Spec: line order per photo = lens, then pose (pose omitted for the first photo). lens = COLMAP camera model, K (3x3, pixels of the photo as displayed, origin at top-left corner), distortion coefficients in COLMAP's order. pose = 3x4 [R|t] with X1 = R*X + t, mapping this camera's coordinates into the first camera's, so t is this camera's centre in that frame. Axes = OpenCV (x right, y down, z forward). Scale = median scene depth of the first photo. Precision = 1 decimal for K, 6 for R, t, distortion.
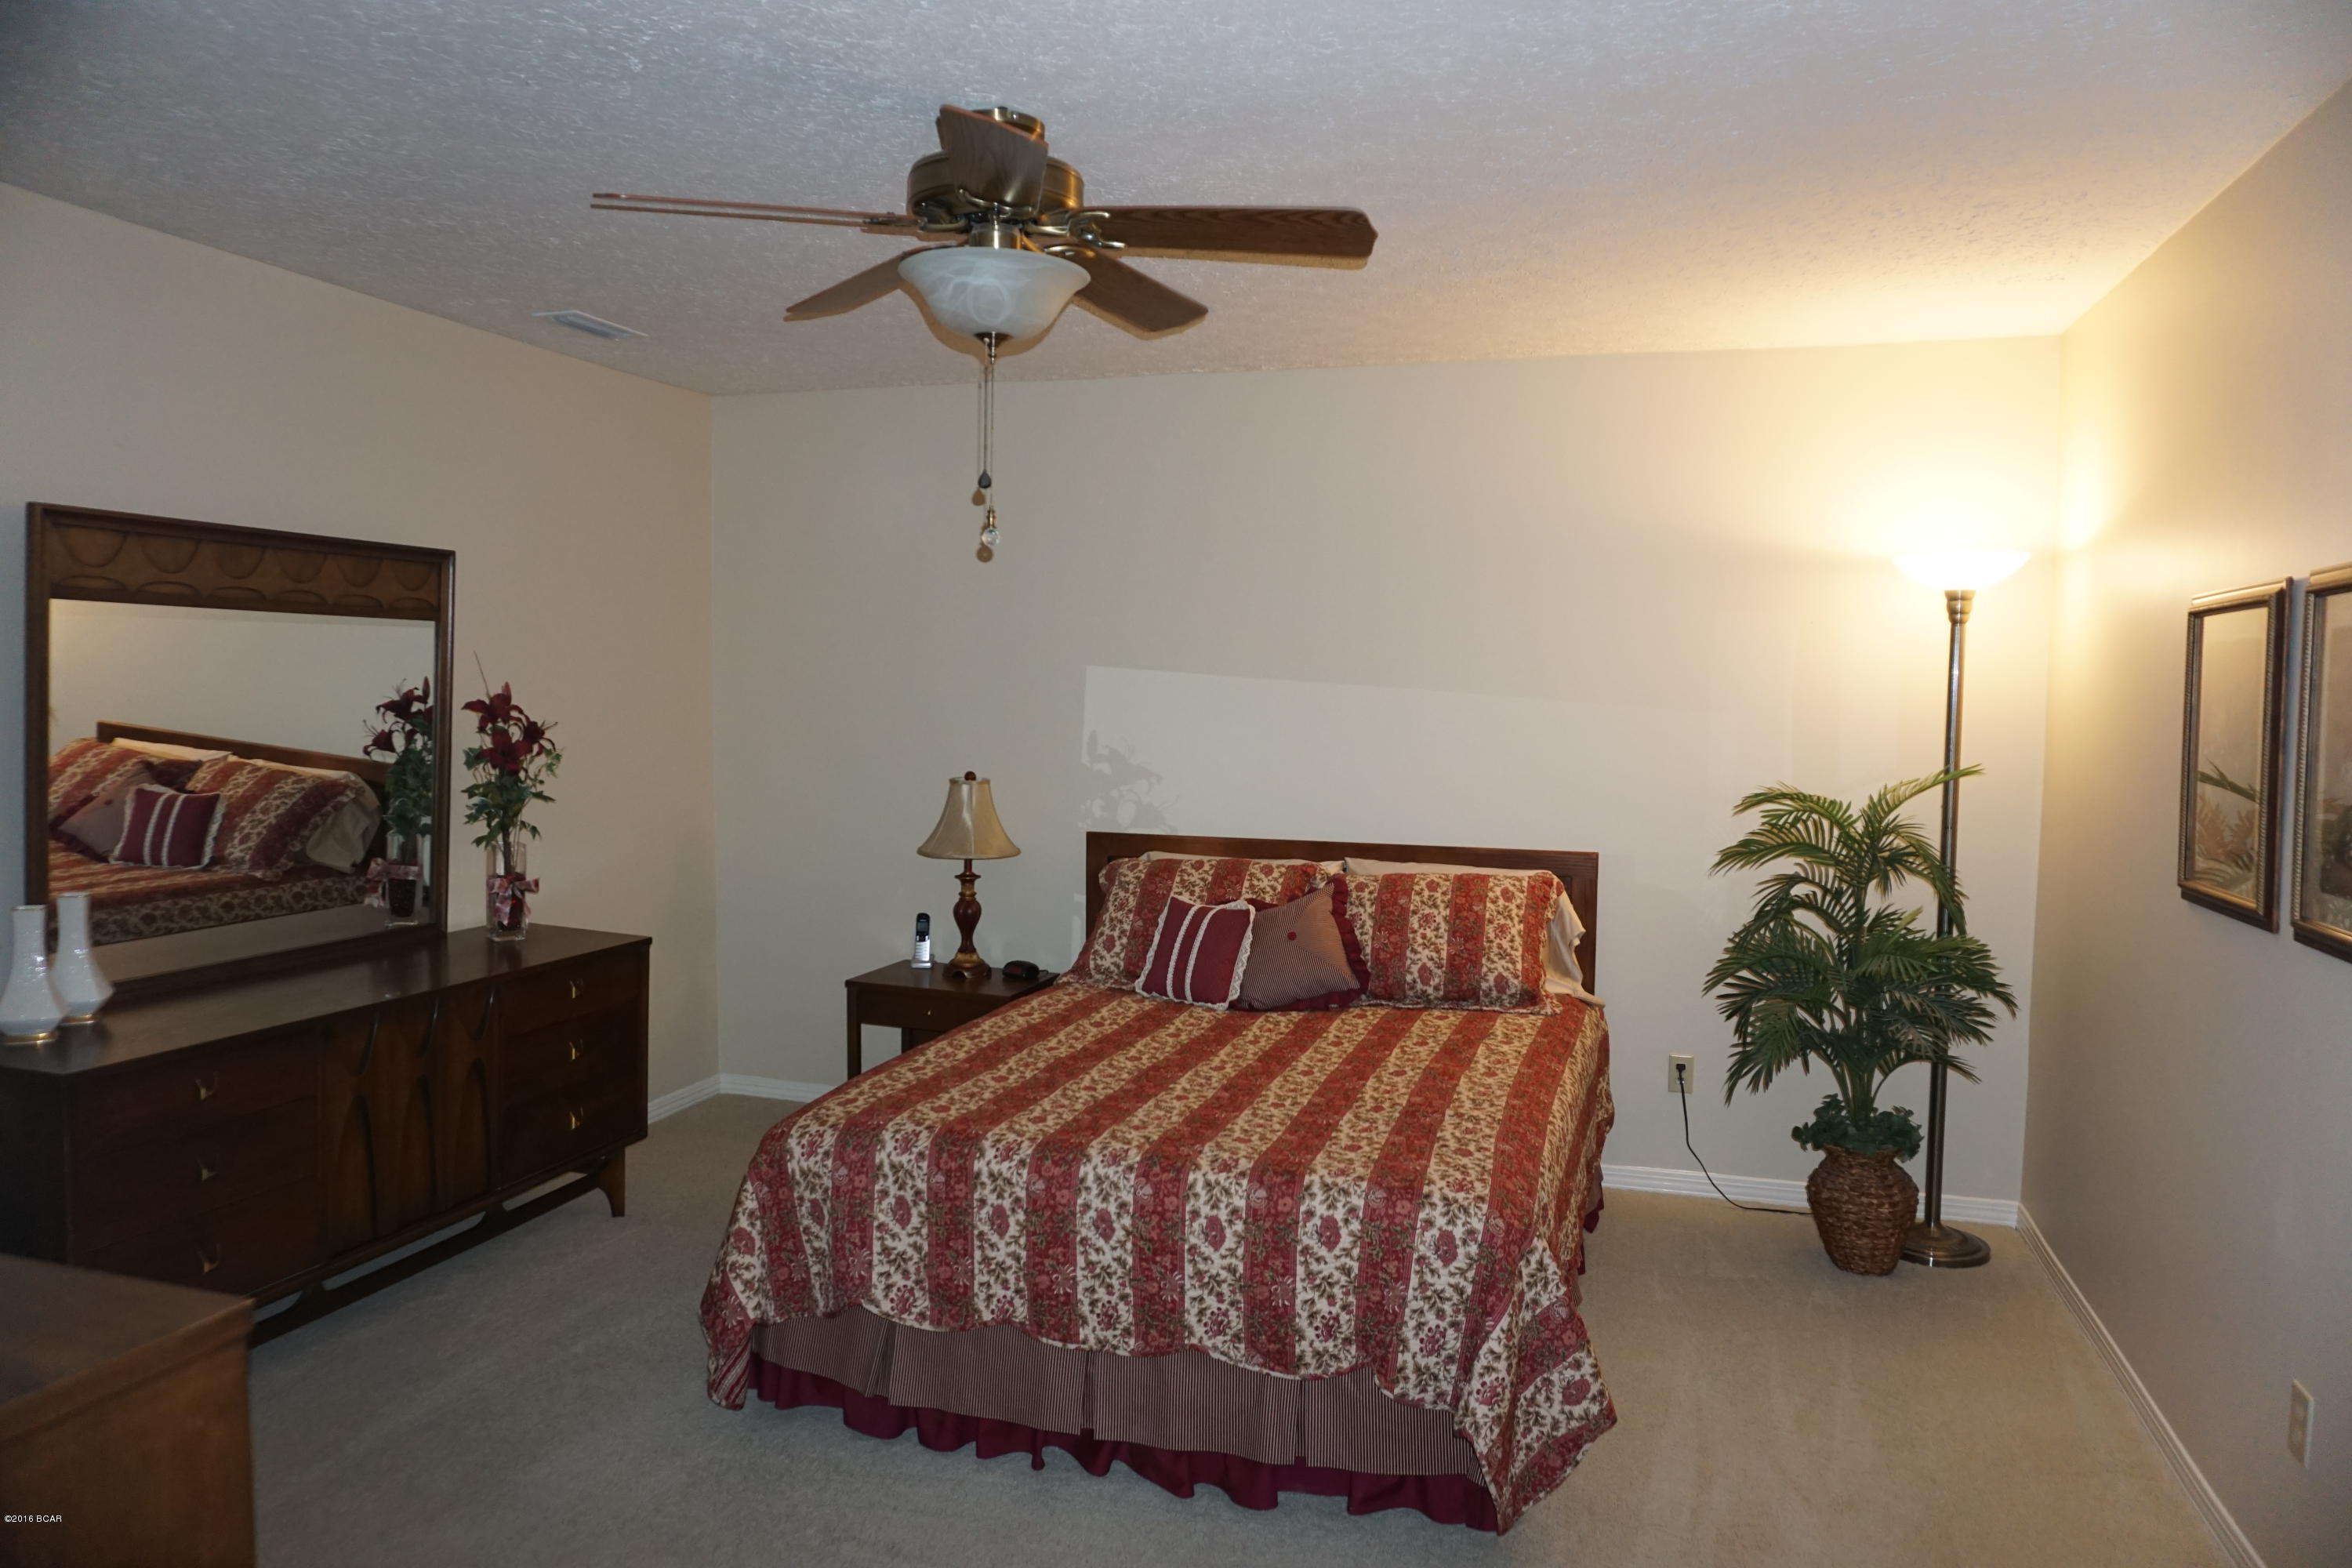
lens RADIAL K [[1581.0, 0, 1171.2], [0, 1581.0, 785.1], [0, 0, 1]] dist [-0.005445, 0.000064]
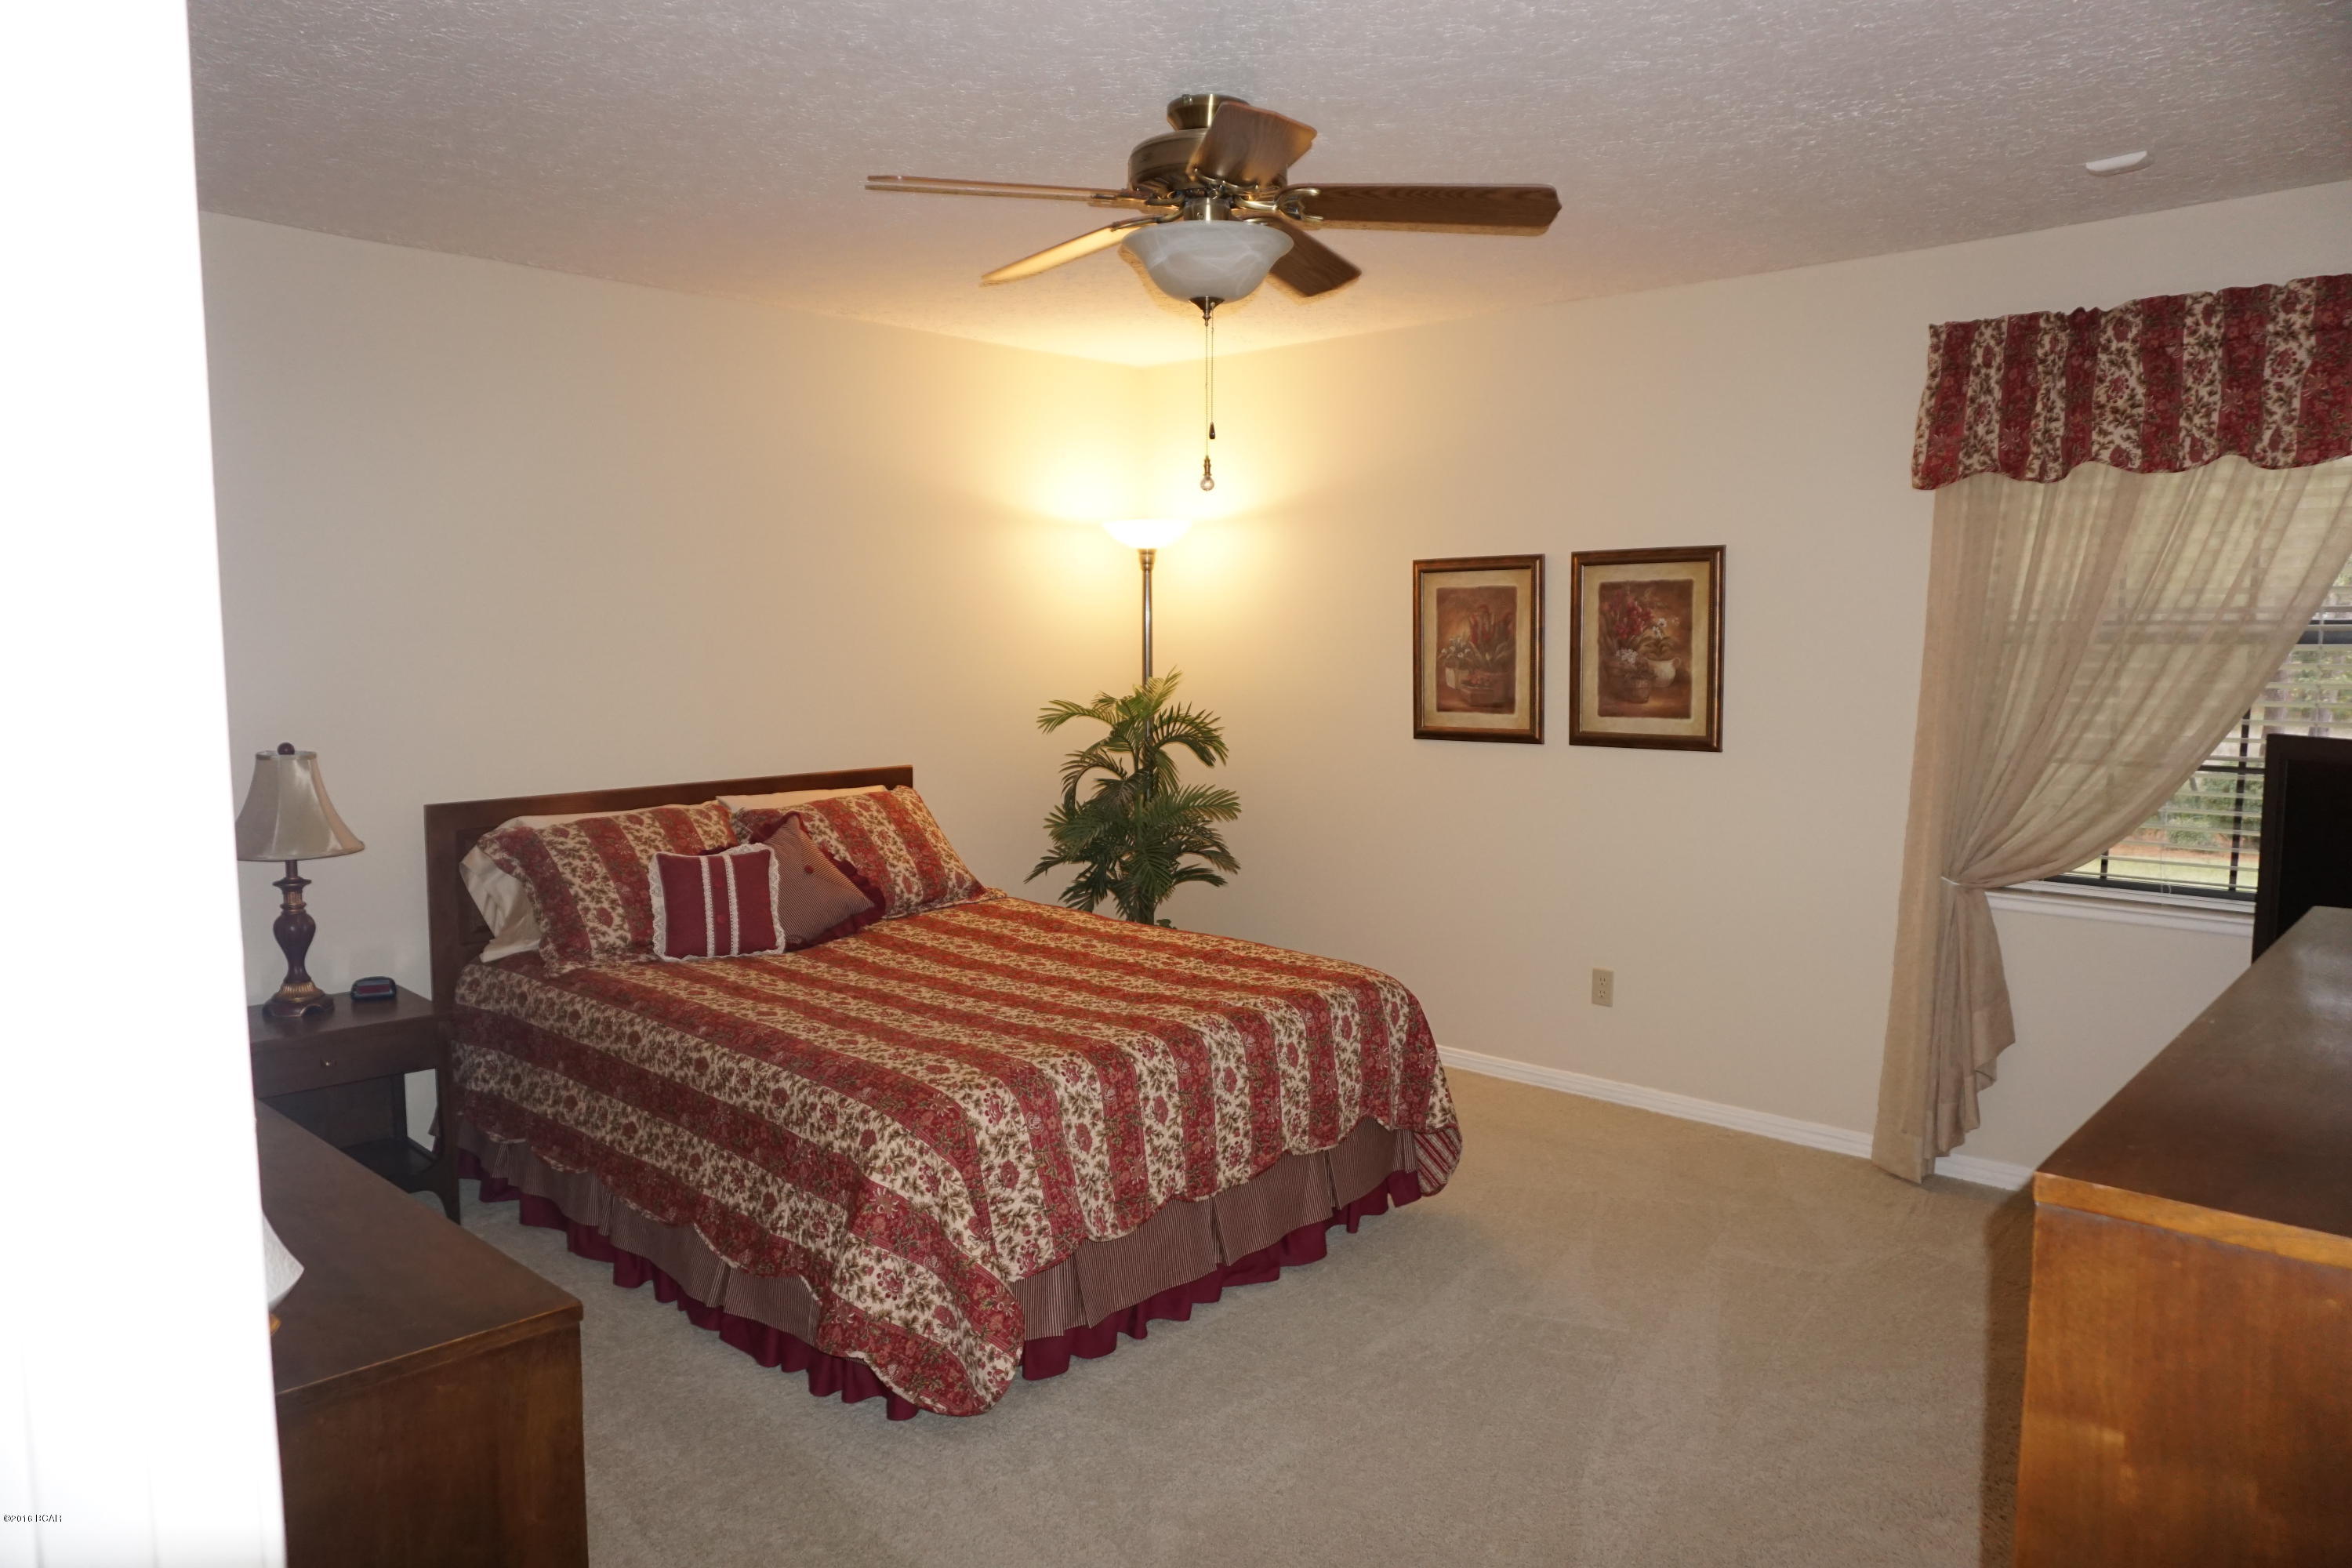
lens RADIAL K [[1581.0, 0, 1159.2], [0, 1581.0, 794.0], [0, 0, 1]] dist [-0.005445, 0.000064]
pose [[0.428722, -0.106477, 0.897140, -0.782839], [0.067684, 0.994025, 0.085631, -0.025340], [-0.900897, 0.024010, 0.433368, 0.385144]]
